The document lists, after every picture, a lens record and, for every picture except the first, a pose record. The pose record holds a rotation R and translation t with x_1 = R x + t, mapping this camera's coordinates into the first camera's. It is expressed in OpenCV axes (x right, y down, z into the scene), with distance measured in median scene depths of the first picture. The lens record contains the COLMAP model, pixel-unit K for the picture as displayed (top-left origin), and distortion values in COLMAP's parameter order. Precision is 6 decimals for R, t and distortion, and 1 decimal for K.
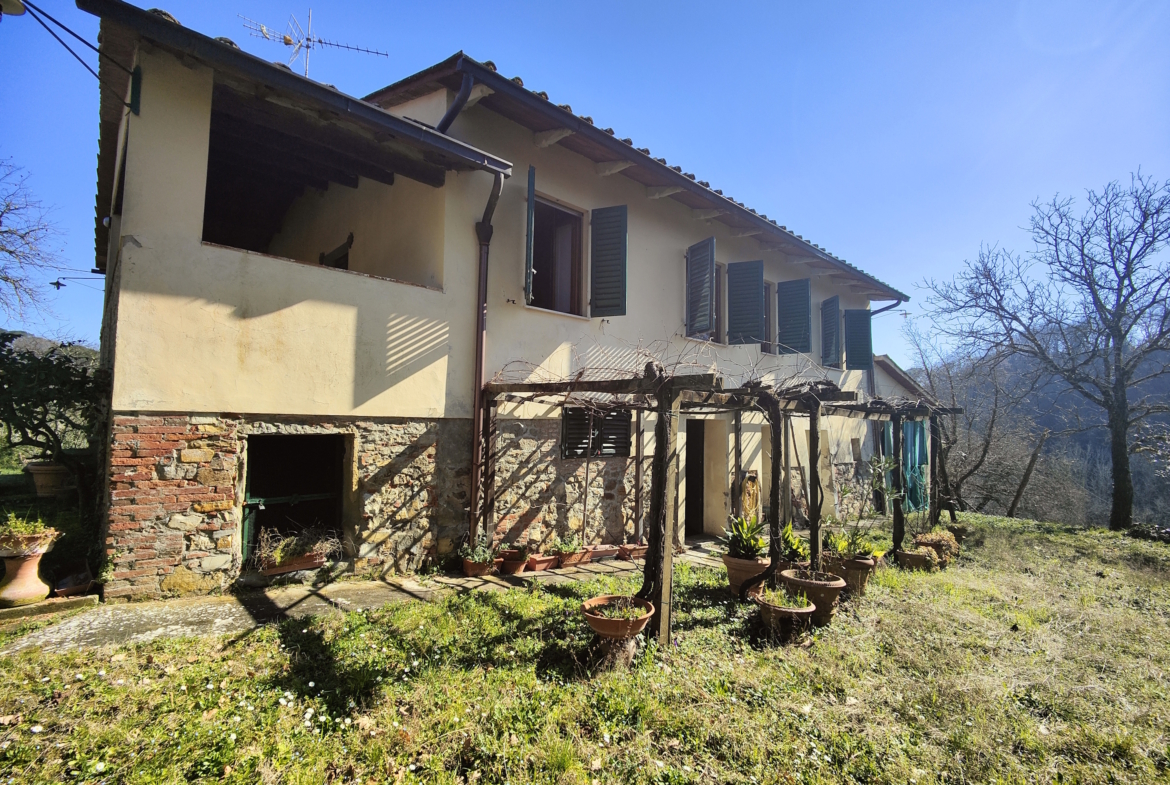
lens RADIAL K [[488.8, 0, 585.5], [0, 488.8, 388.2], [0, 0, 1]] dist [0.004166, 0.000244]
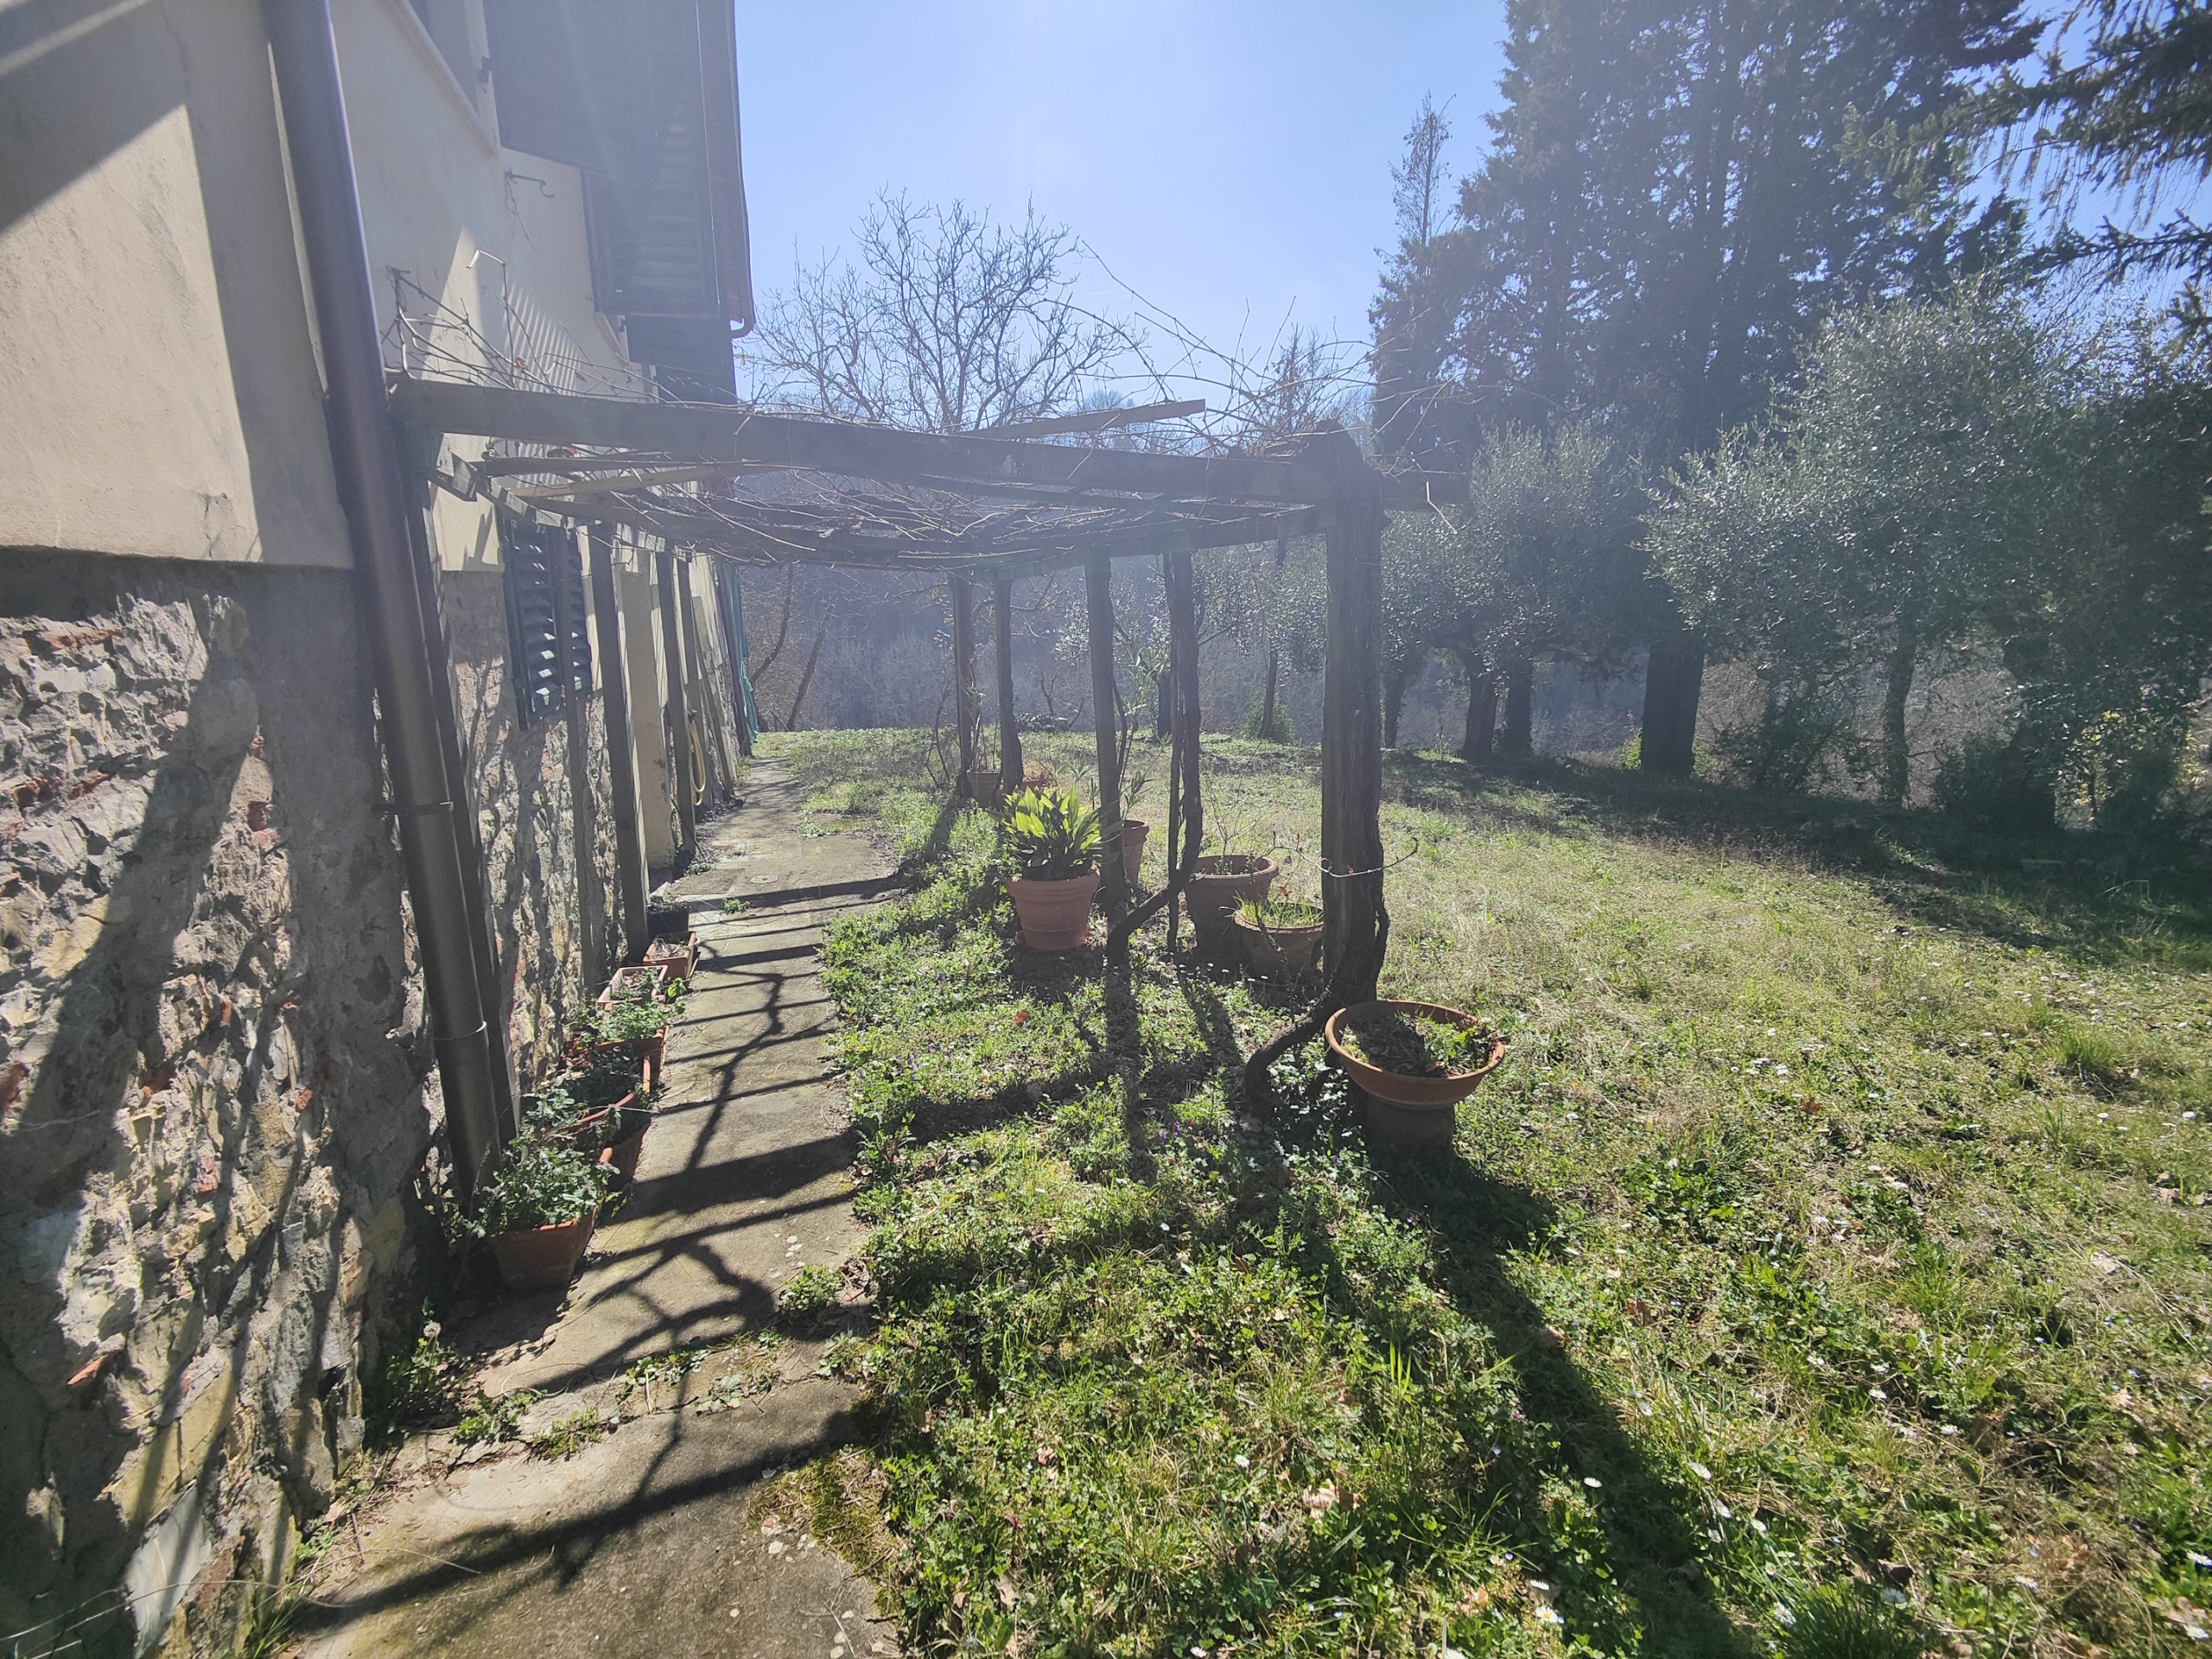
lens RADIAL K [[960.3, 0, 1103.1], [0, 960.3, 829.2], [0, 0, 1]] dist [0.001144, 0.000257]
pose [[0.428001, -0.239321, 0.871516, -0.495487], [-0.048159, 0.956894, 0.286416, 0.043386], [-0.902494, -0.164558, 0.398026, 0.661157]]
